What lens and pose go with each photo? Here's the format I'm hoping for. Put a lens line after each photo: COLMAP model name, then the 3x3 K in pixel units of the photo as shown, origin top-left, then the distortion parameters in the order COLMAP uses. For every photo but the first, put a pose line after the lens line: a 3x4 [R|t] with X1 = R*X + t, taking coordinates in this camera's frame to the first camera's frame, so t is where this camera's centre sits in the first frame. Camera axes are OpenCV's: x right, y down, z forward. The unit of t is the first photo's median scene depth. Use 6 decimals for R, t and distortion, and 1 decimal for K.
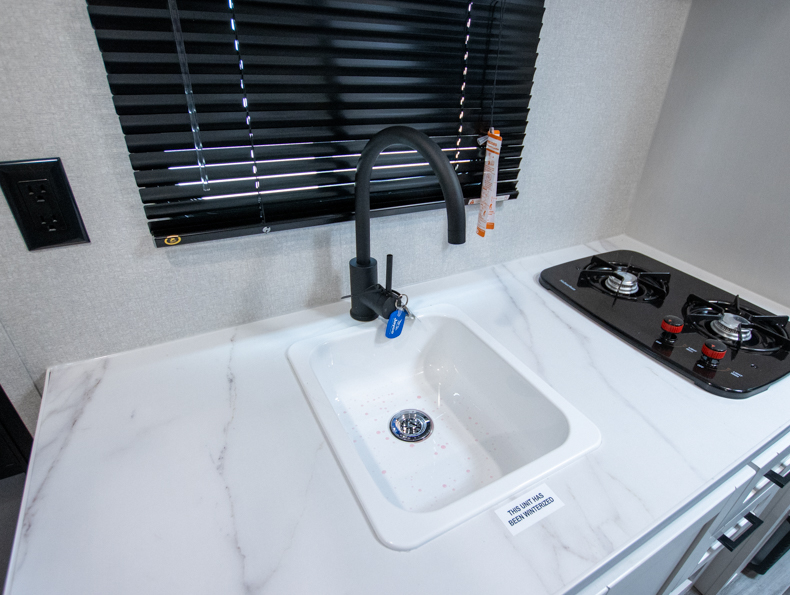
lens RADIAL K [[418.6, 0, 396.0], [0, 418.6, 301.0], [0, 0, 1]] dist [-0.029933, 0.001428]
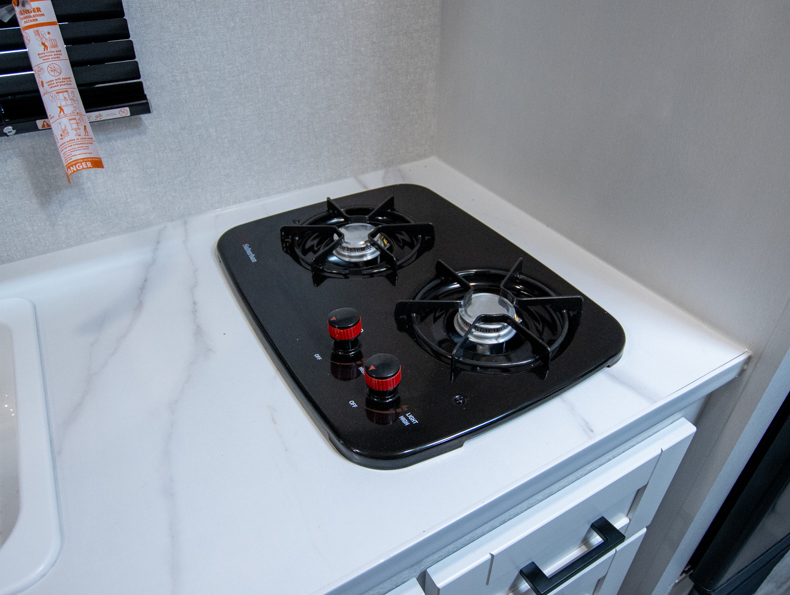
lens RADIAL K [[555.0, 0, 379.5], [0, 555.0, 295.3], [0, 0, 1]] dist [-0.008709, 0.000047]
pose [[0.998734, -0.050057, -0.005051, 0.559502], [0.050309, 0.994712, 0.089539, -0.037770], [0.000543, -0.089680, 0.995970, 0.177956]]
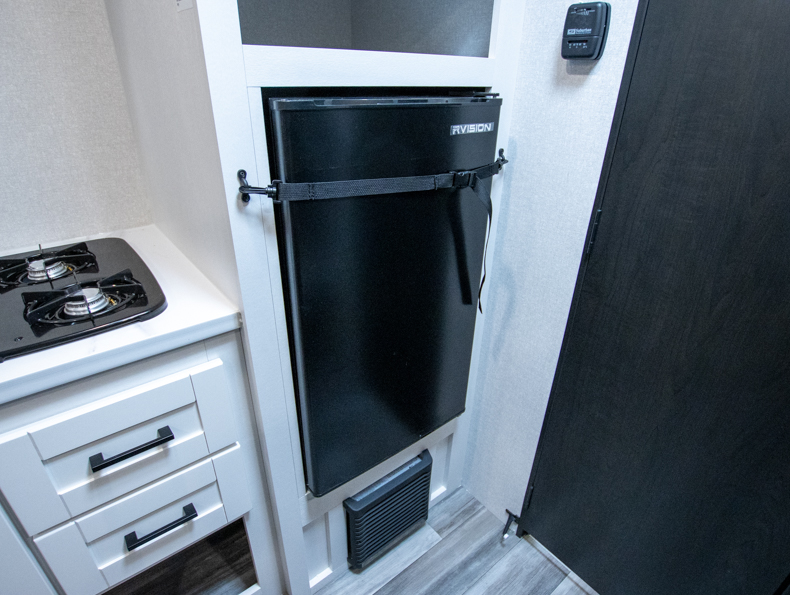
lens RADIAL K [[439.7, 0, 392.6], [0, 439.7, 311.1], [0, 0, 1]] dist [-0.027537, 0.000730]
pose [[0.986359, -0.094700, 0.134639, 1.136490], [0.100179, 0.994371, -0.034502, 0.154202], [-0.130614, 0.047519, 0.990294, -0.061098]]
